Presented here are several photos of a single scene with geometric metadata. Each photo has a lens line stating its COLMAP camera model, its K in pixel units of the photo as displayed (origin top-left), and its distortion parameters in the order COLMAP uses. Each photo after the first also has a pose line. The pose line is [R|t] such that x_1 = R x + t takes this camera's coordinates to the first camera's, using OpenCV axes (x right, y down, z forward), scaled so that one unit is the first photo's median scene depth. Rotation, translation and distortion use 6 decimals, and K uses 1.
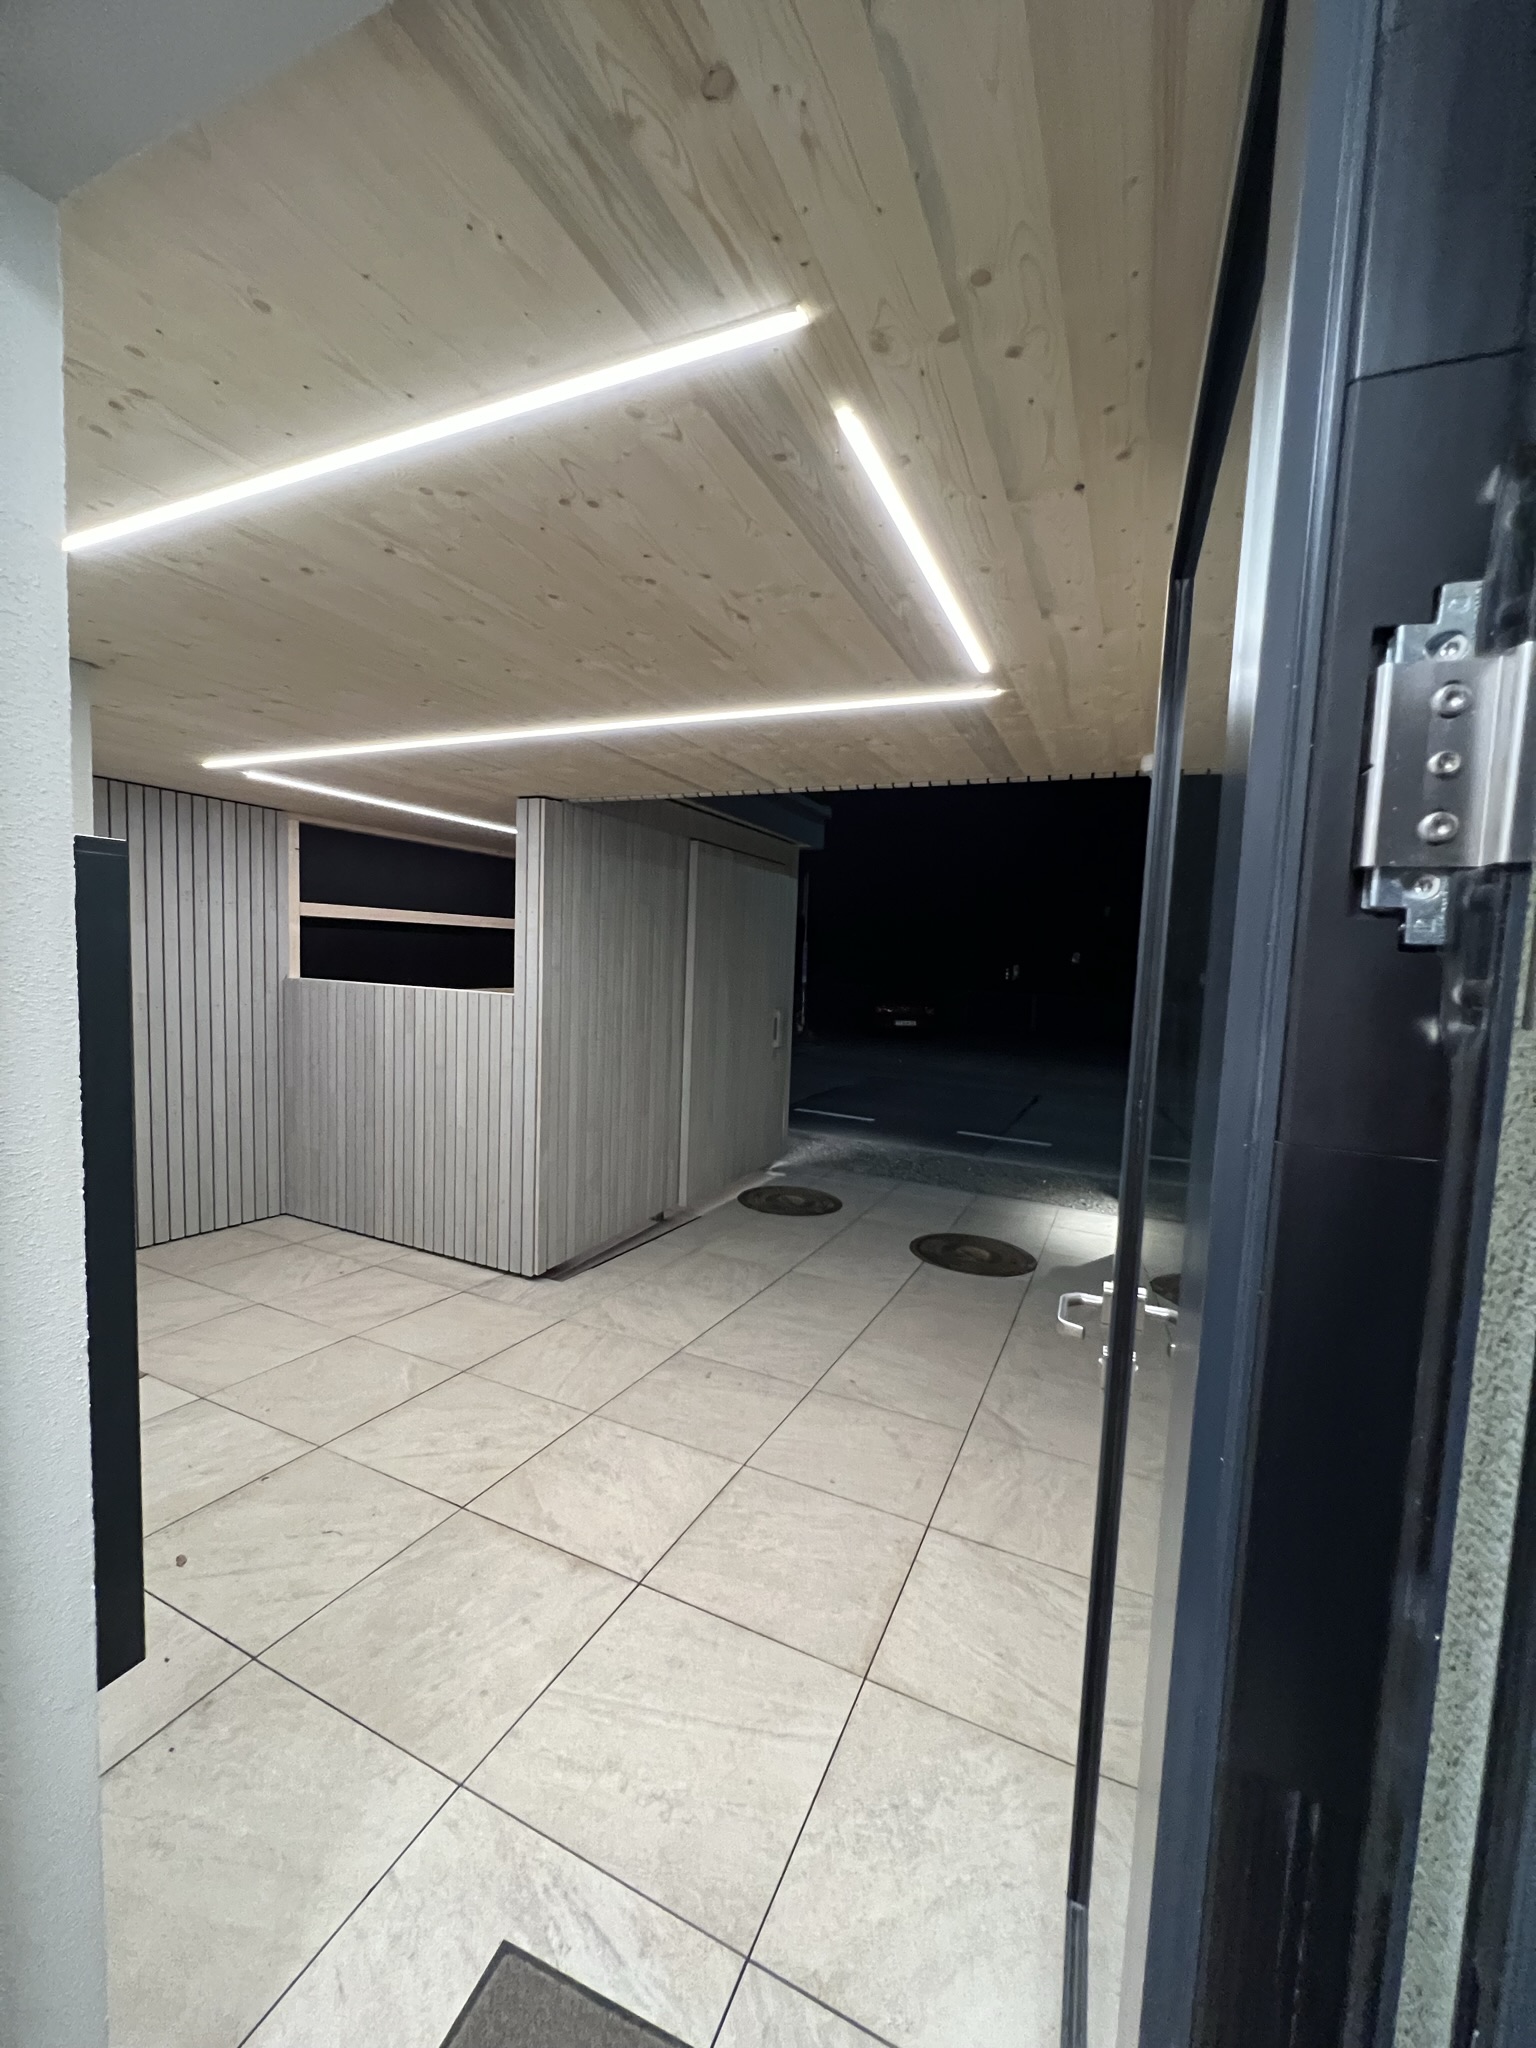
lens RADIAL K [[812.1, 0, 772.1], [0, 812.1, 1023.0], [0, 0, 1]] dist [-0.006631, 0.000372]
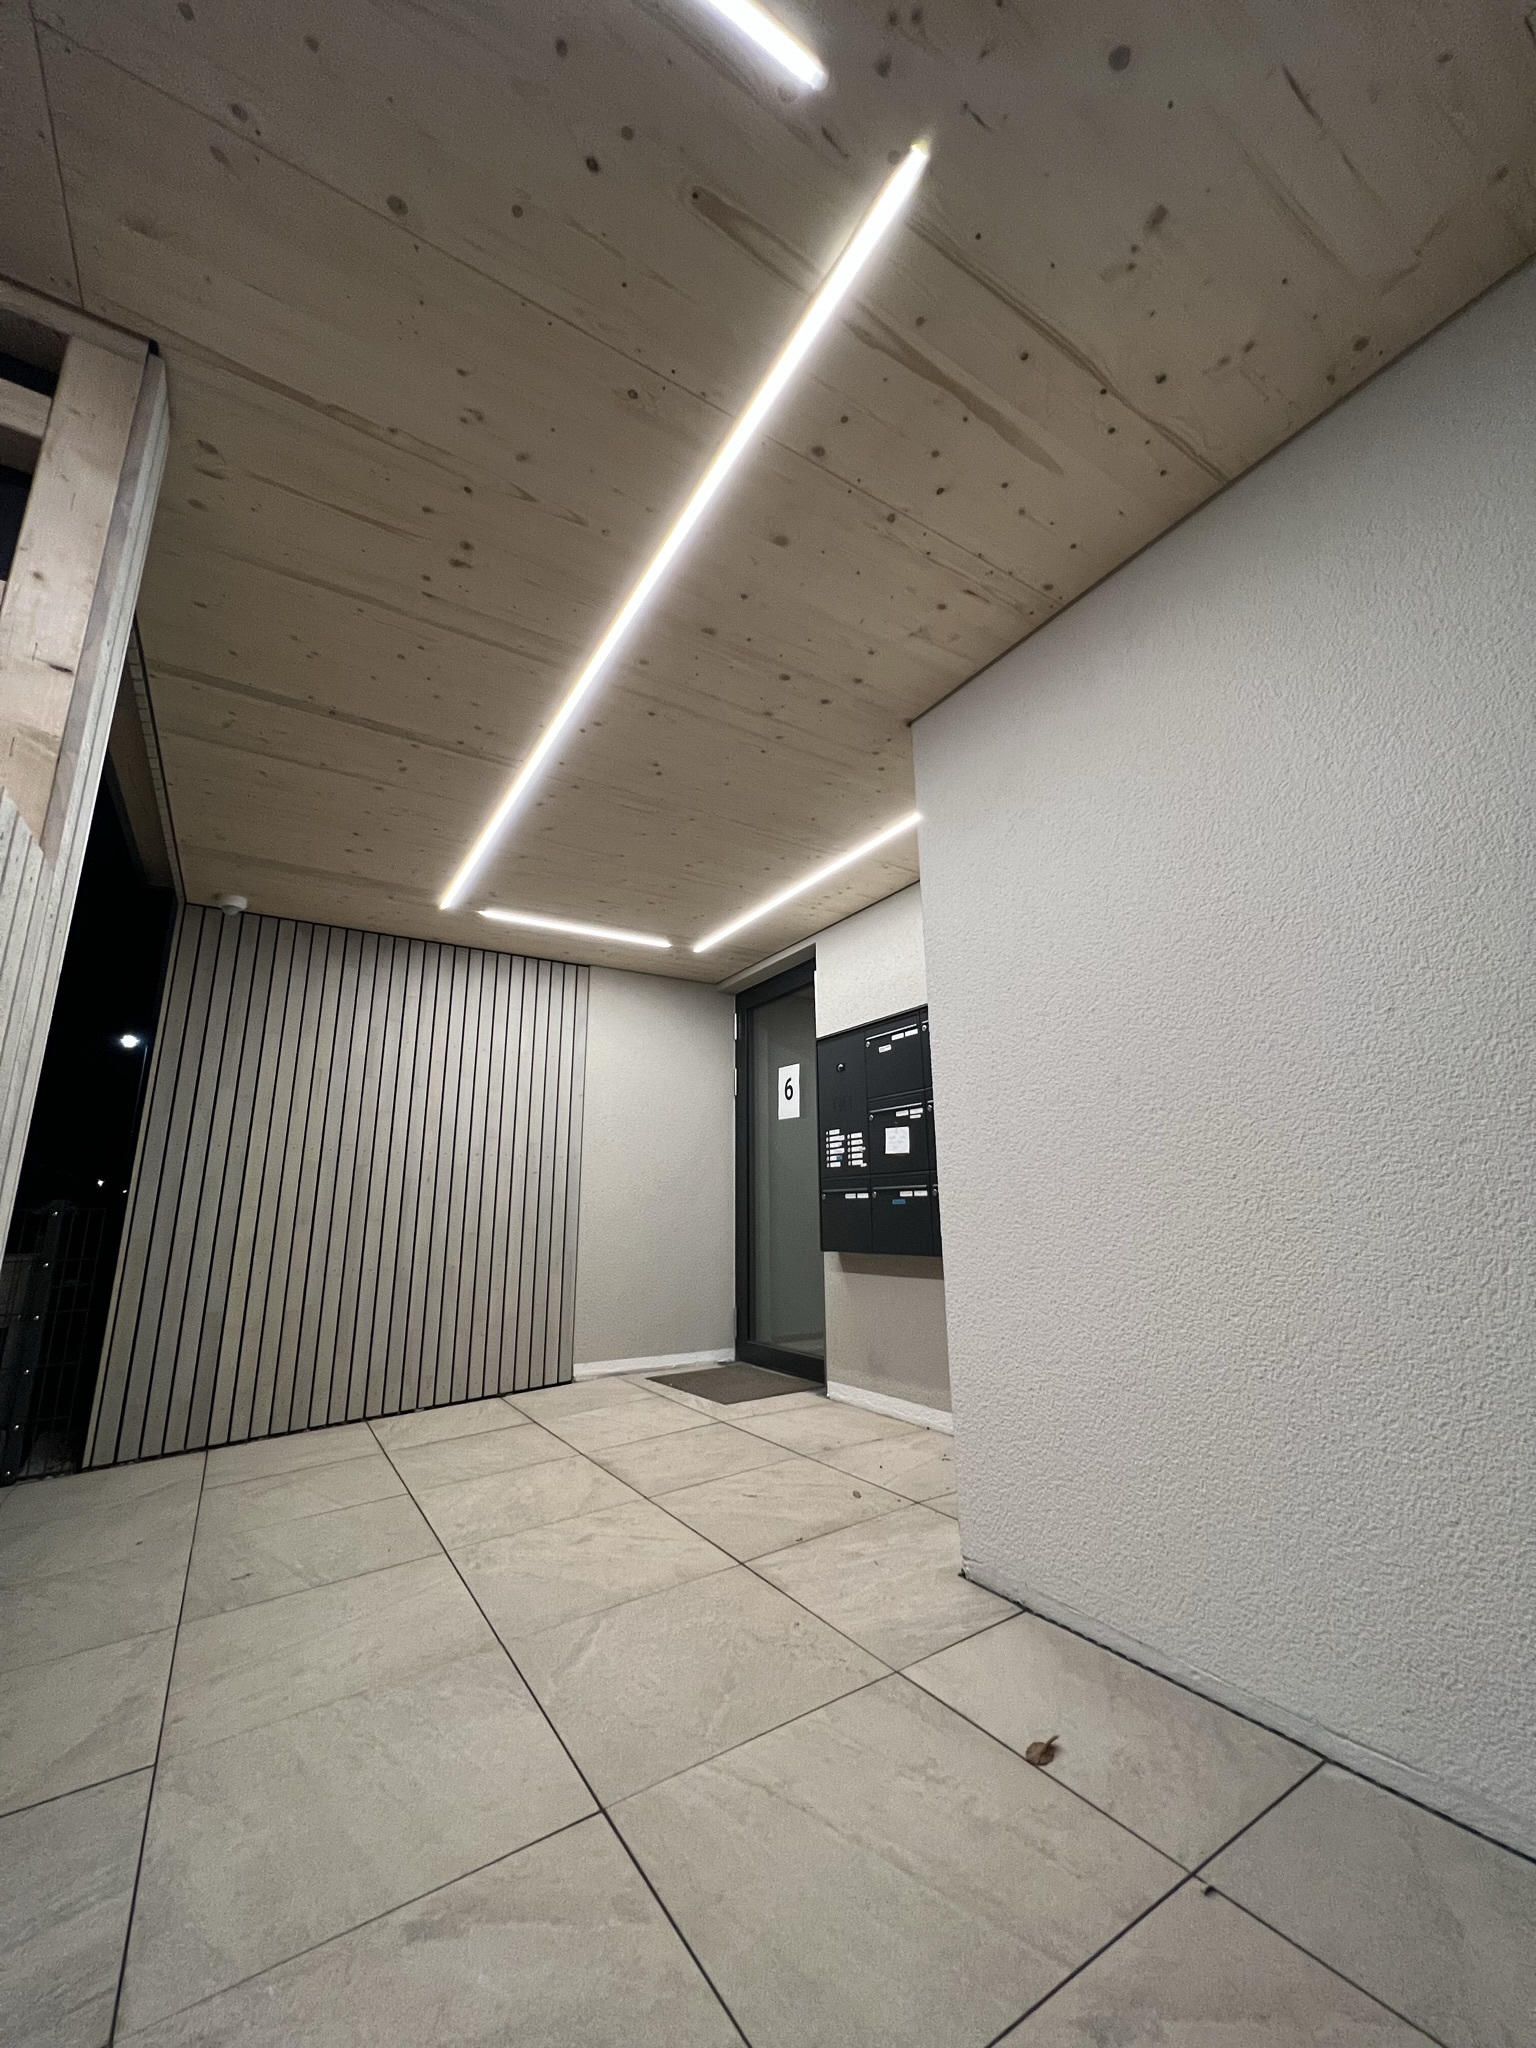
lens RADIAL K [[812.1, 0, 769.5], [0, 812.1, 1018.4], [0, 0, 1]] dist [-0.006631, 0.000372]
pose [[-0.831681, 0.103775, 0.545469, -1.121320], [0.029633, 0.989275, -0.143028, 0.107278], [-0.554462, -0.102790, -0.825837, 1.774804]]
